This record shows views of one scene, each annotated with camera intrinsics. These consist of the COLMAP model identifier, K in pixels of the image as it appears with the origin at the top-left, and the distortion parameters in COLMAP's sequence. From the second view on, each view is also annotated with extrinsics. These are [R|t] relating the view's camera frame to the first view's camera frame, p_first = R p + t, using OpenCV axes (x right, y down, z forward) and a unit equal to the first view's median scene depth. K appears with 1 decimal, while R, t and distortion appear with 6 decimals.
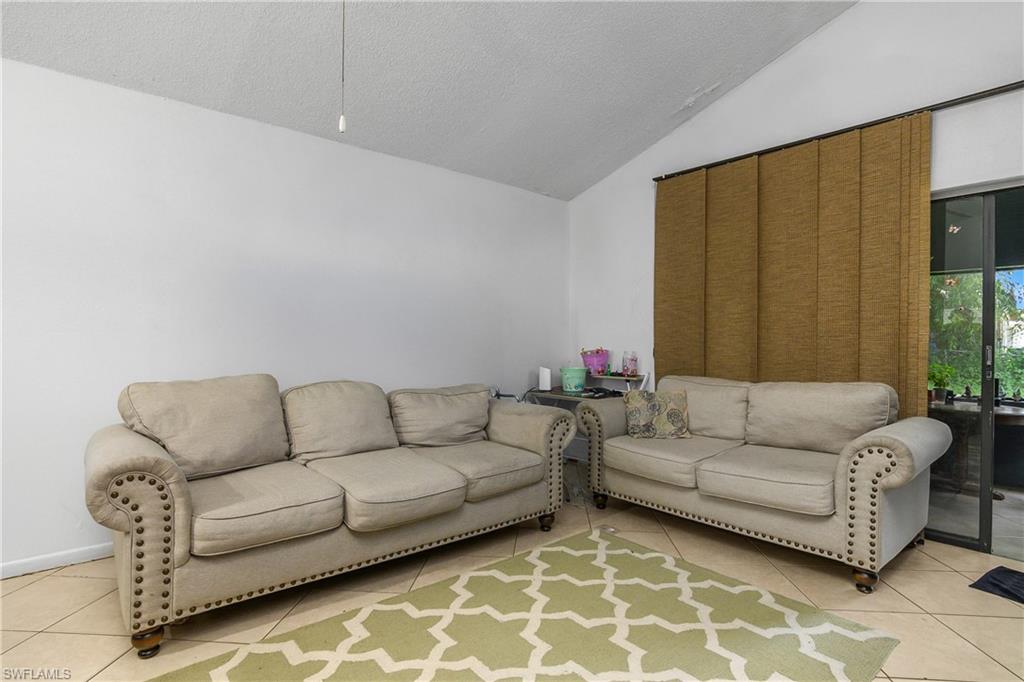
lens RADIAL K [[506.5, 0, 506.8], [0, 506.5, 341.9], [0, 0, 1]] dist [-0.017777, 0.001246]
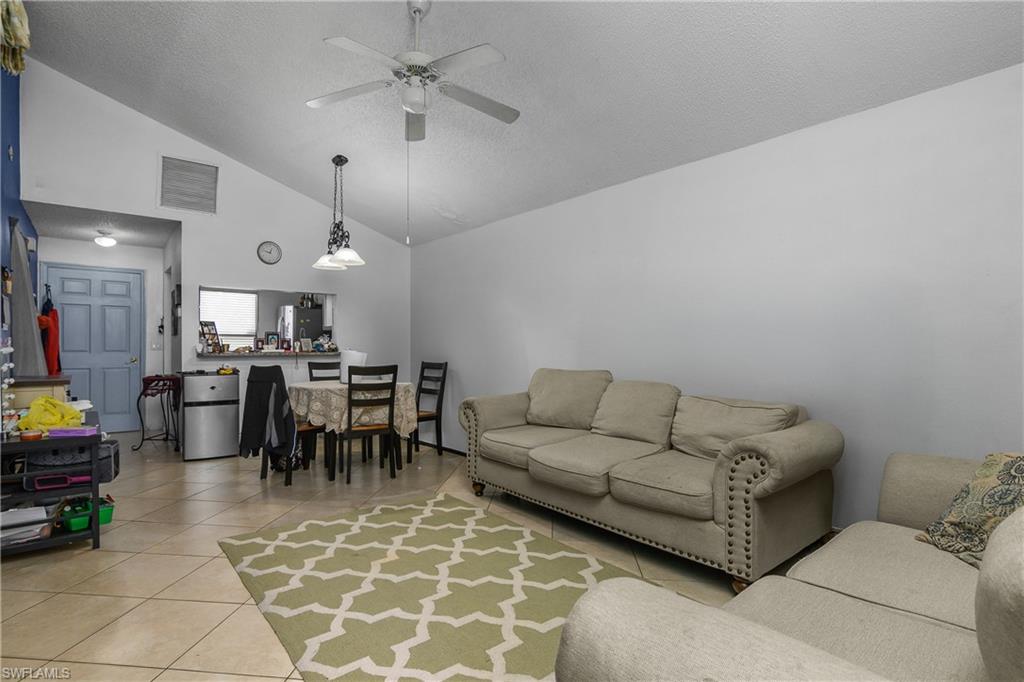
lens RADIAL K [[506.5, 0, 515.4], [0, 506.5, 344.4], [0, 0, 1]] dist [-0.017777, 0.001246]
pose [[0.011823, -0.004627, -0.999919, 1.296646], [-0.004540, 0.999979, -0.004681, 0.007020], [0.999920, 0.004595, 0.011802, 1.050916]]
